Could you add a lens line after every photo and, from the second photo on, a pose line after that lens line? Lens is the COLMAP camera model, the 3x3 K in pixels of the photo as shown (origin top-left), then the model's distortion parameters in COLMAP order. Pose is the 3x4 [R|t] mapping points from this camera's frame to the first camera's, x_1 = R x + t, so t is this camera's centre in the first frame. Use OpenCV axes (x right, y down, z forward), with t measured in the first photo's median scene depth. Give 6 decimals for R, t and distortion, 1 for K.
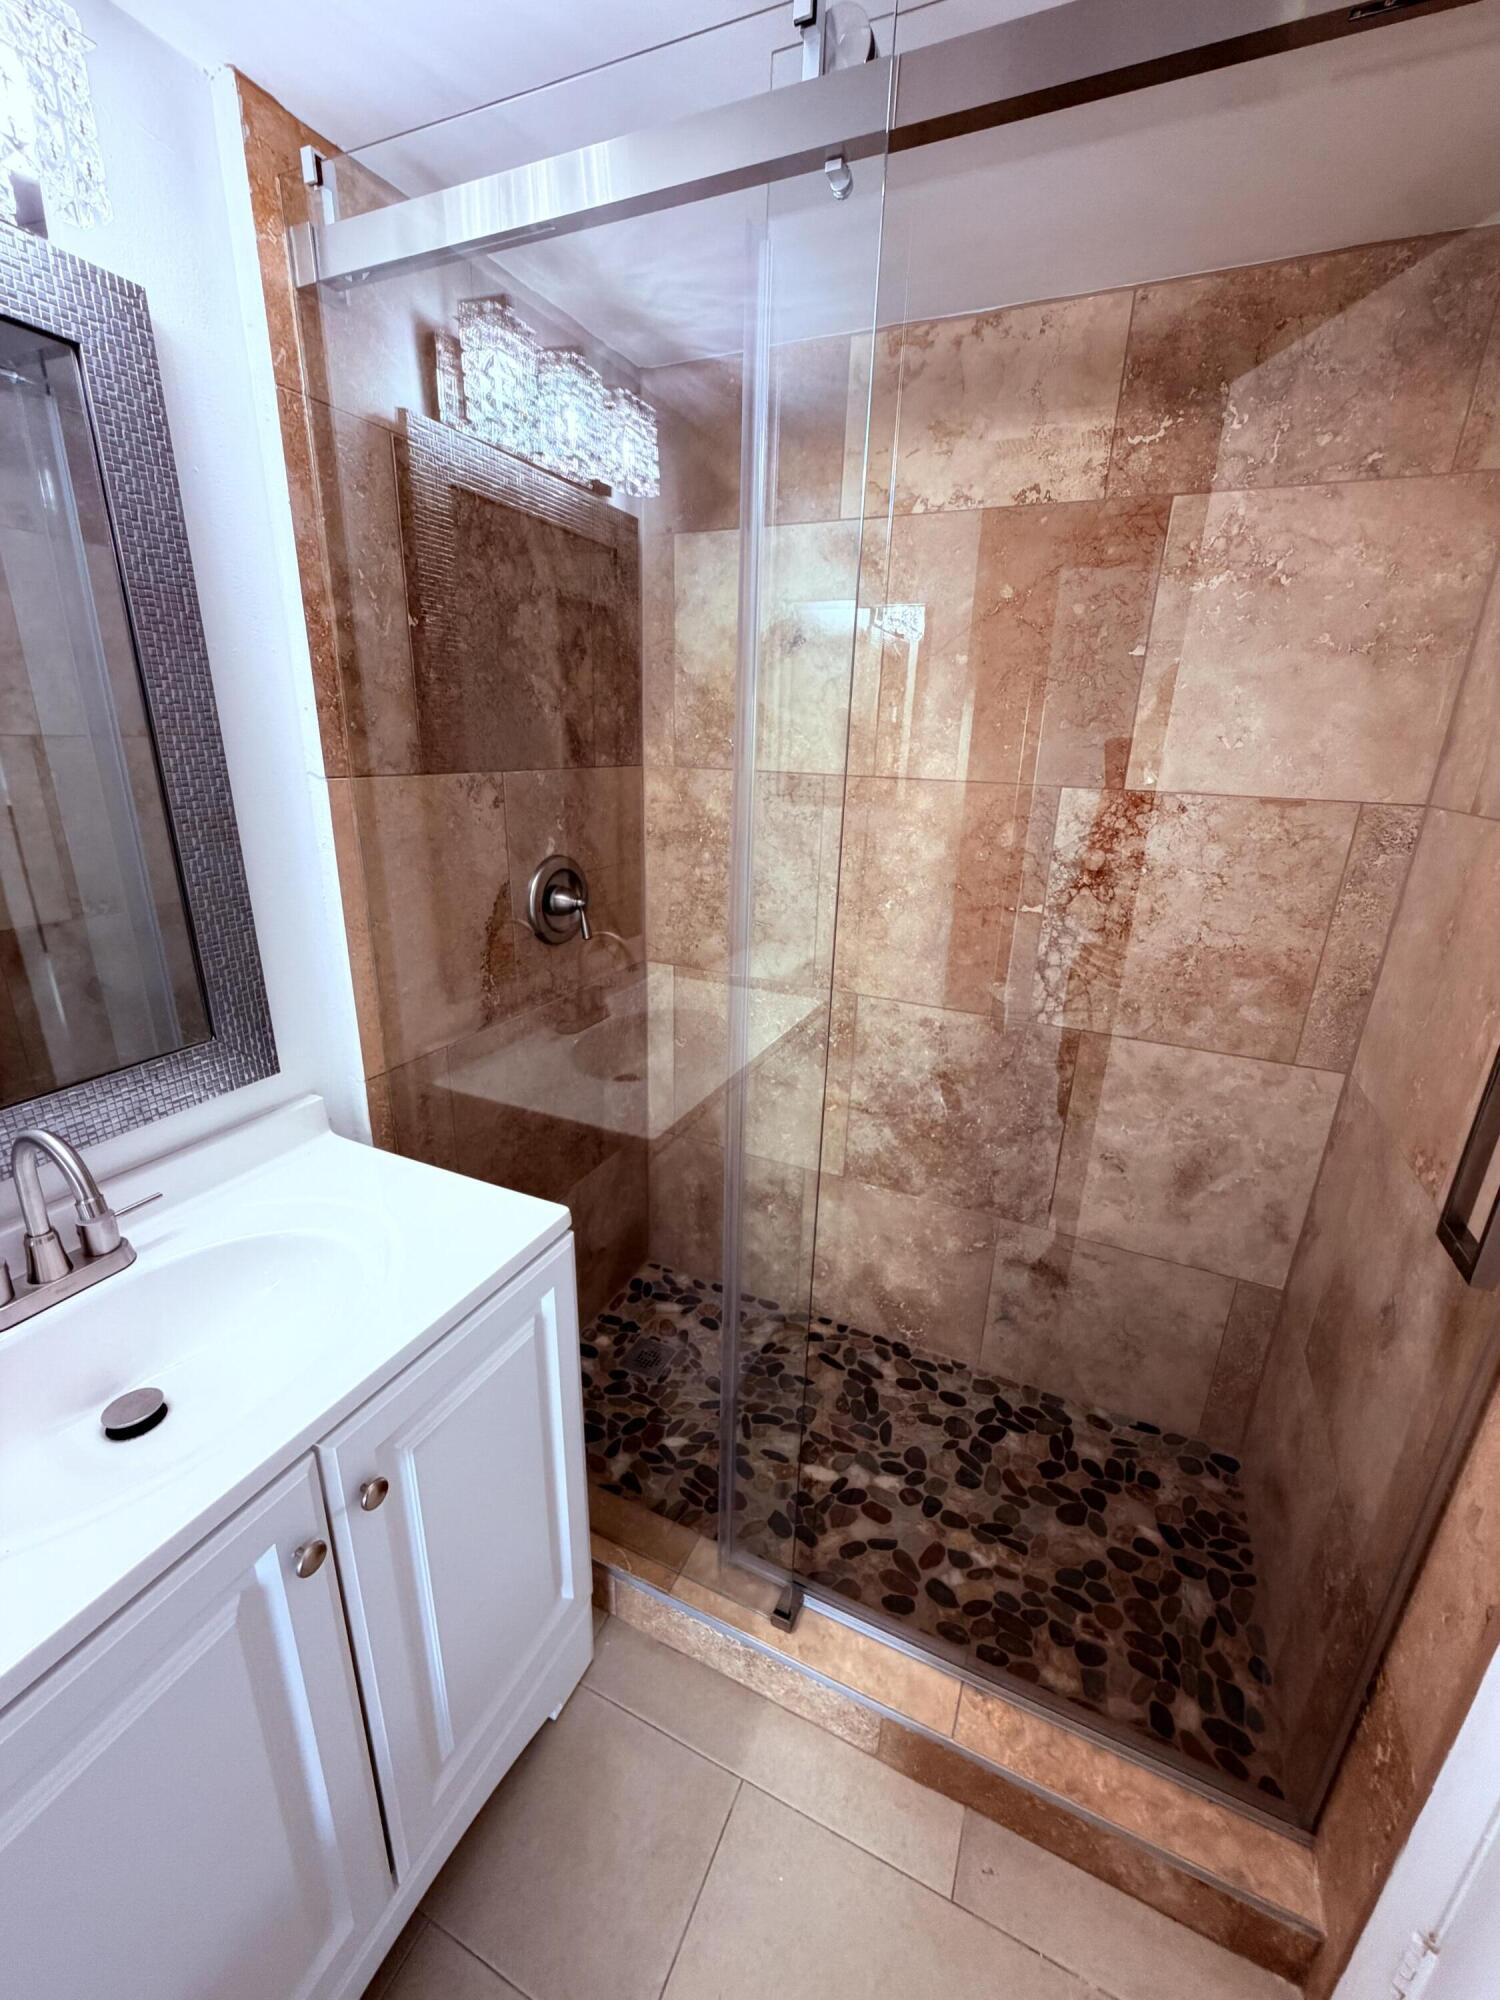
lens RADIAL K [[801.8, 0, 746.0], [0, 801.8, 996.5], [0, 0, 1]] dist [0.001036, 0.002153]
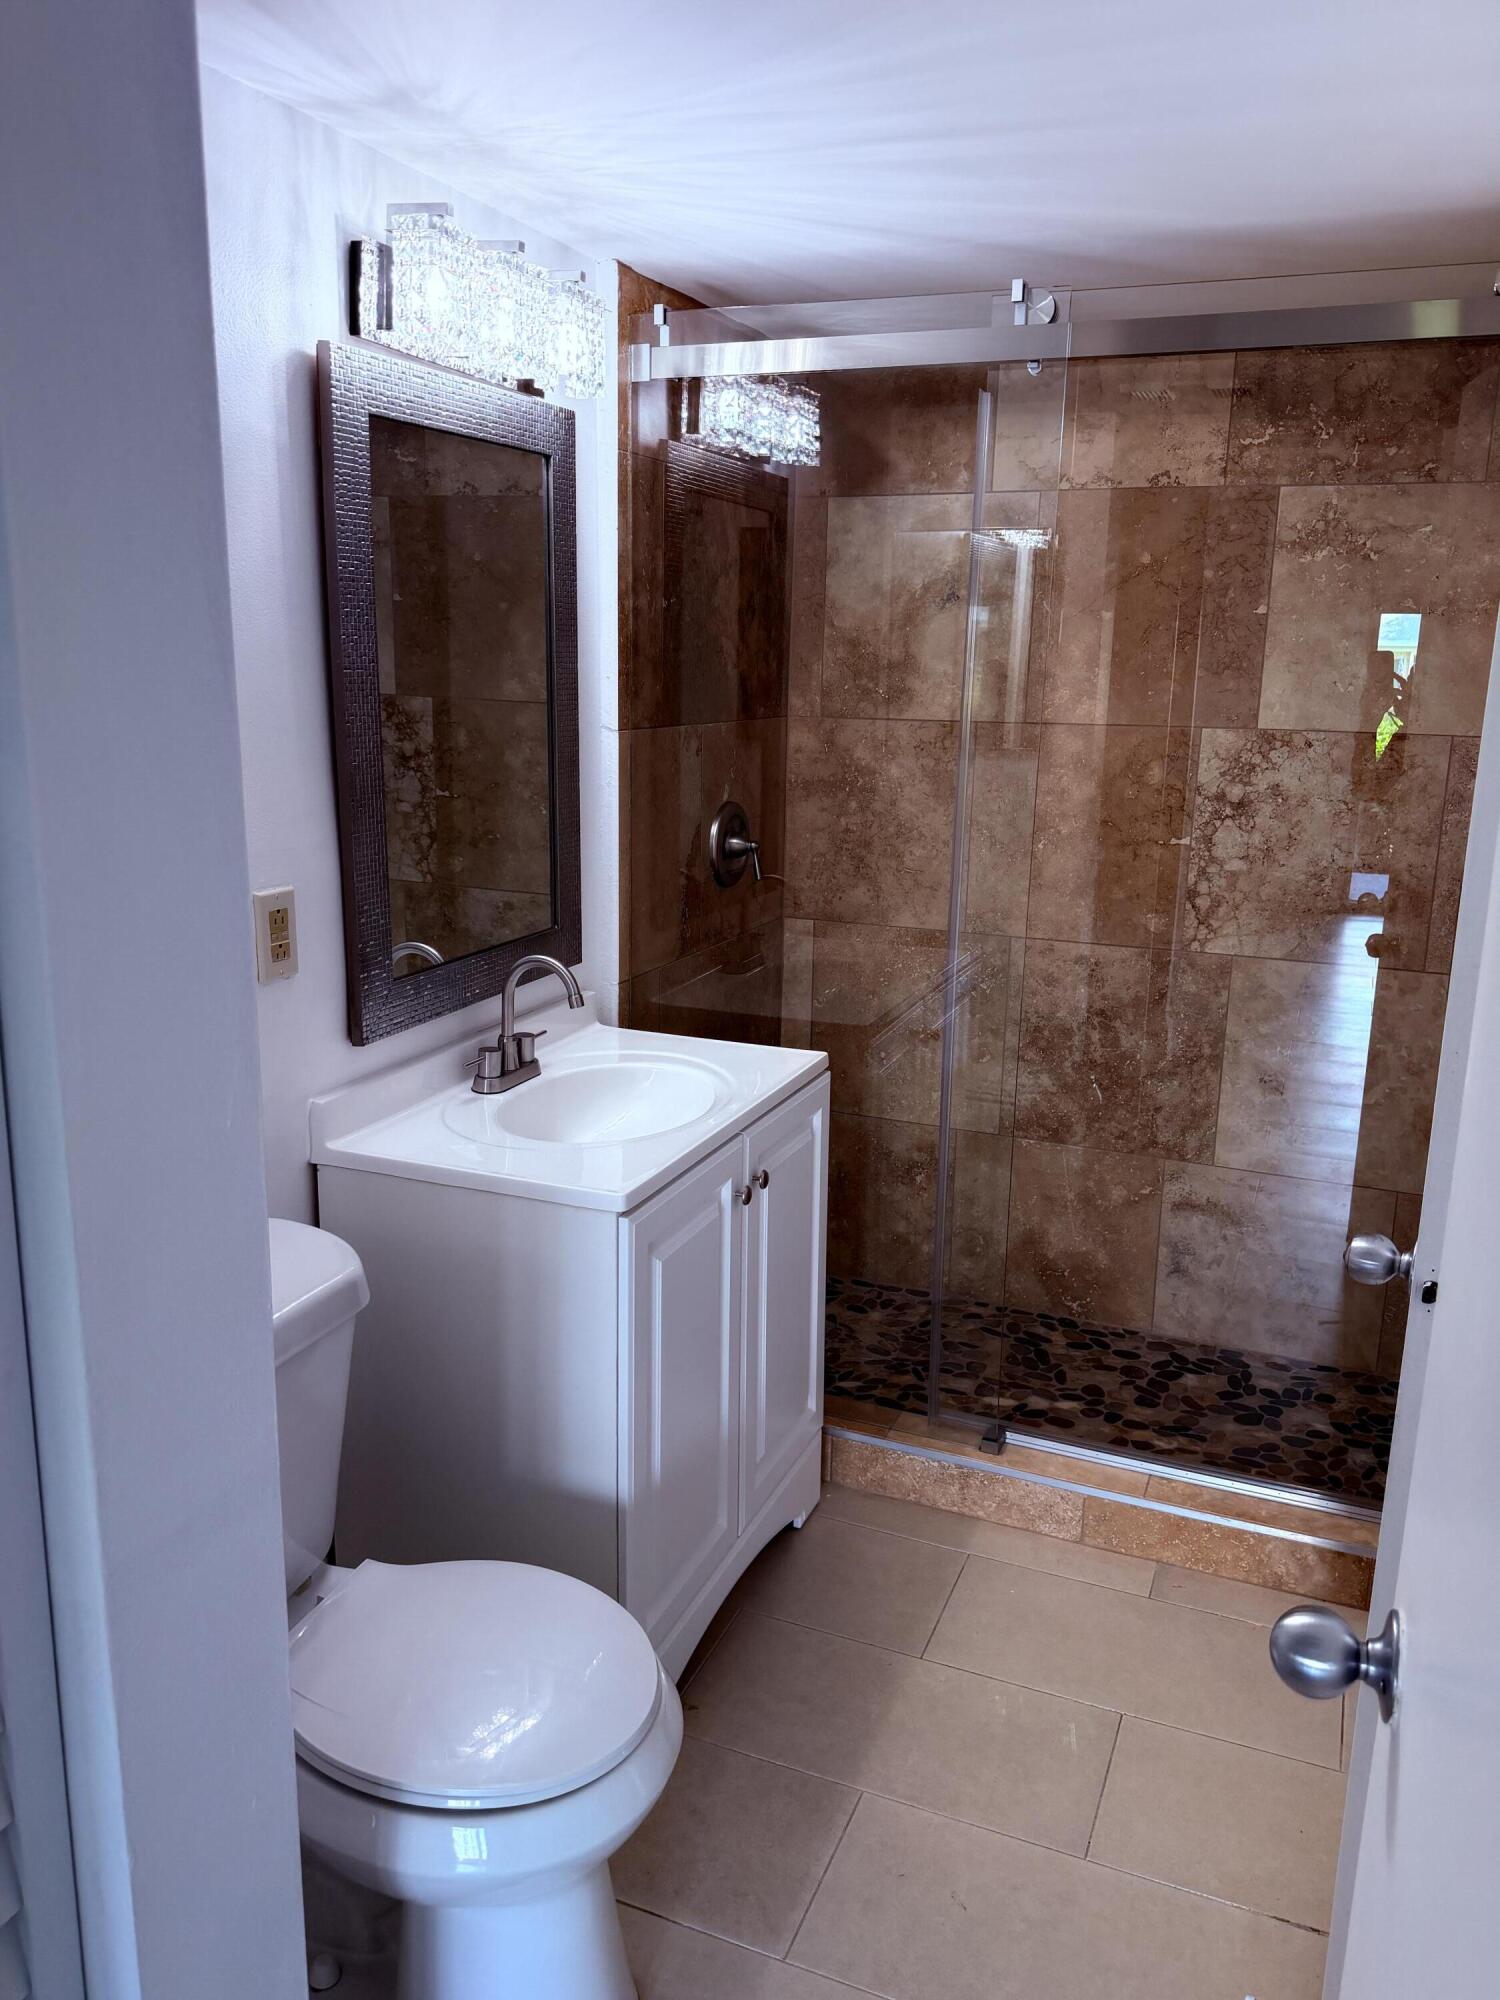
lens RADIAL K [[1523.2, 0, 730.3], [0, 1523.2, 1010.4], [0, 0, 1]] dist [0.085967, -0.062170]
pose [[0.999174, -0.020225, 0.035237, -0.315491], [0.023150, 0.996140, -0.084675, 0.272237], [-0.033389, 0.085421, 0.995785, -0.987496]]
